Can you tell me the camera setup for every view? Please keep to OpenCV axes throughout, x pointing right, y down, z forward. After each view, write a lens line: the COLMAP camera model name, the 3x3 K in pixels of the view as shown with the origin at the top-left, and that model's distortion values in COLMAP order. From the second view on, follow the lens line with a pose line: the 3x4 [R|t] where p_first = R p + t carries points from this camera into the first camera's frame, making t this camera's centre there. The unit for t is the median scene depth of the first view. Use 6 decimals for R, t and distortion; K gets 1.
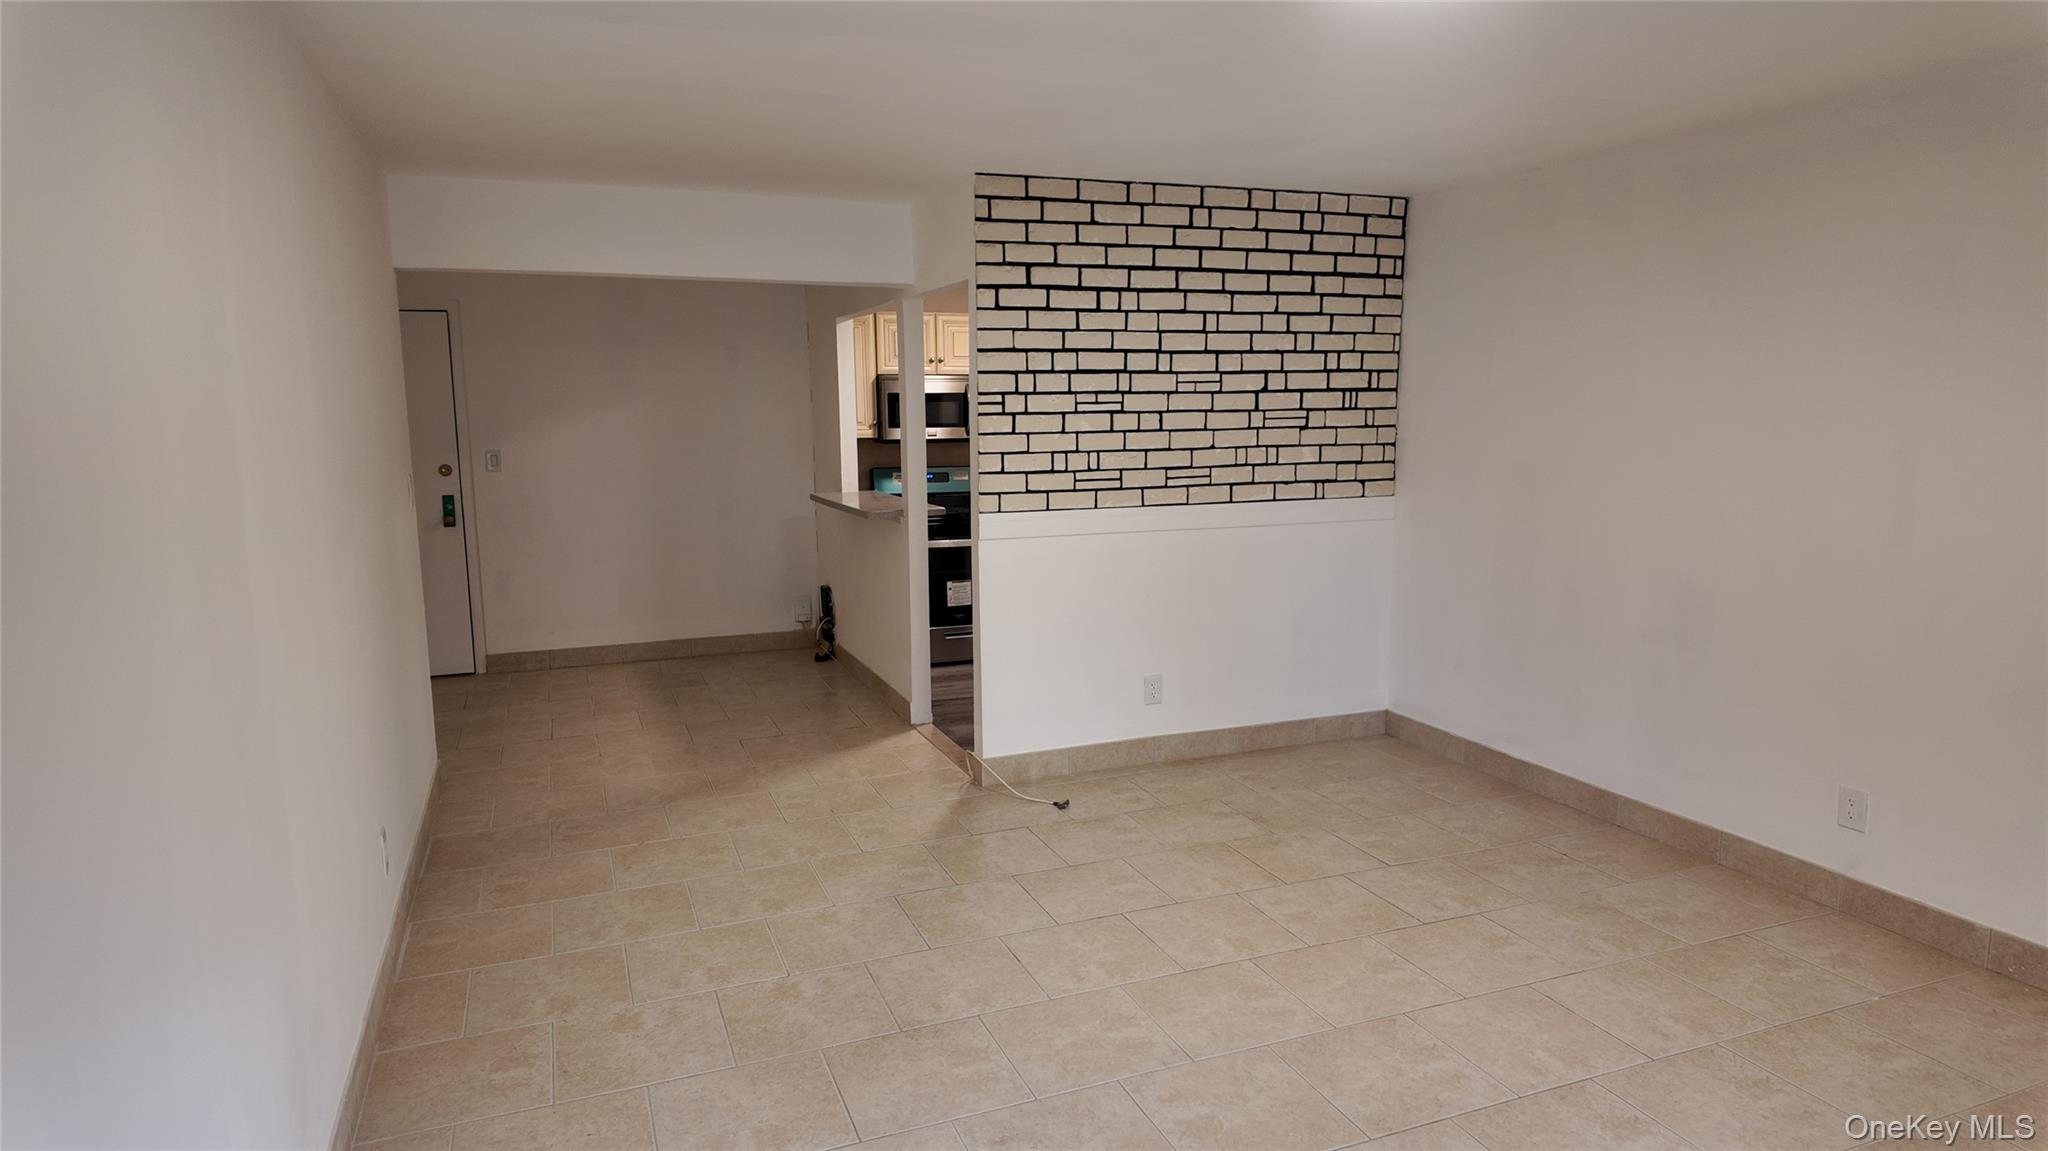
lens RADIAL K [[1198.4, 0, 1024.0], [0, 1198.4, 575.5], [0, 0, 1]] dist [0.135512, -0.167795]
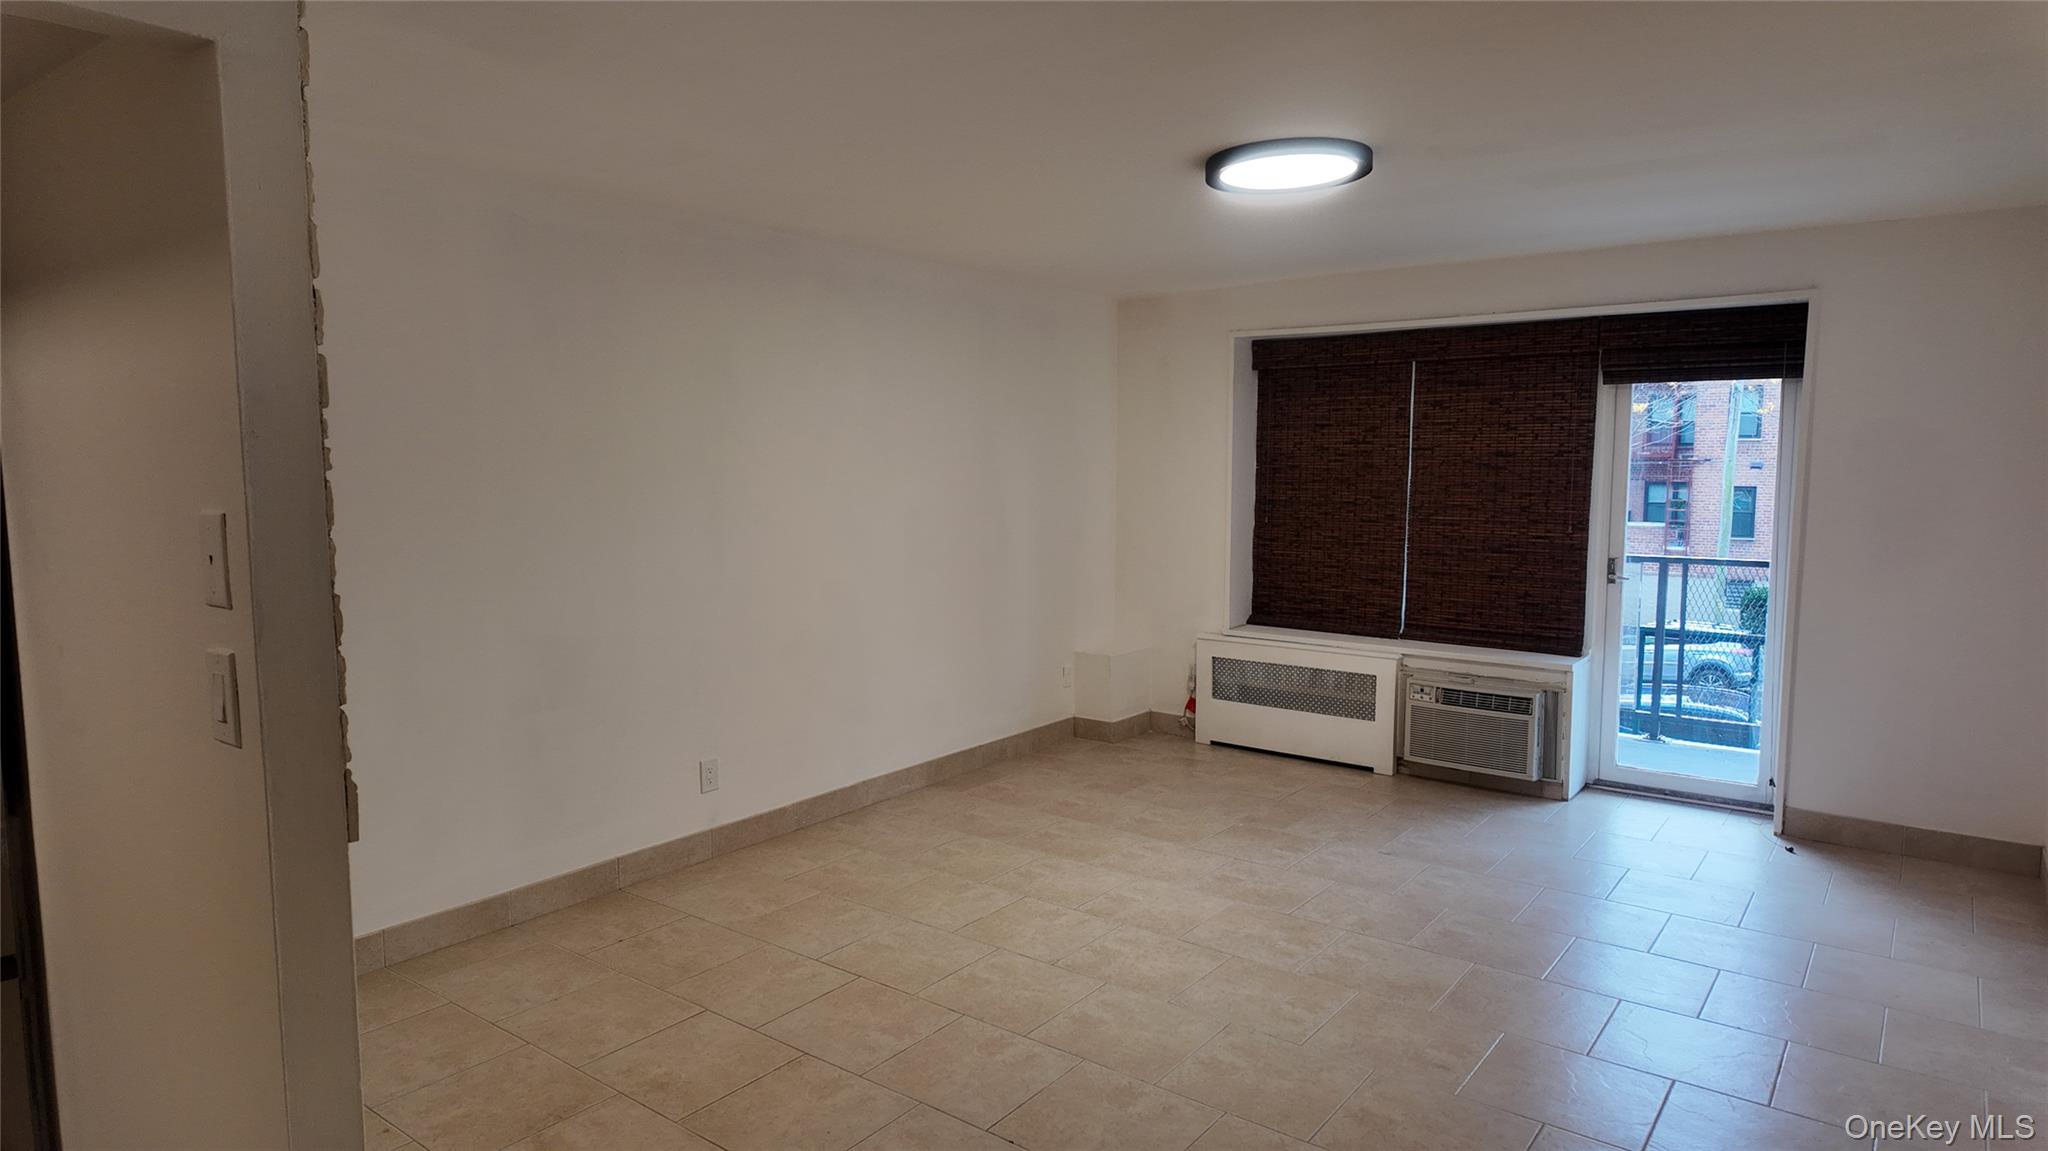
lens RADIAL K [[1198.4, 0, 1024.0], [0, 1198.4, 575.5], [0, 0, 1]] dist [0.135512, -0.167795]
pose [[-0.522585, -0.077365, 0.849070, -0.571902], [0.120300, 0.979220, 0.163266, -0.187377], [-0.844058, 0.187463, -0.502419, 1.339702]]
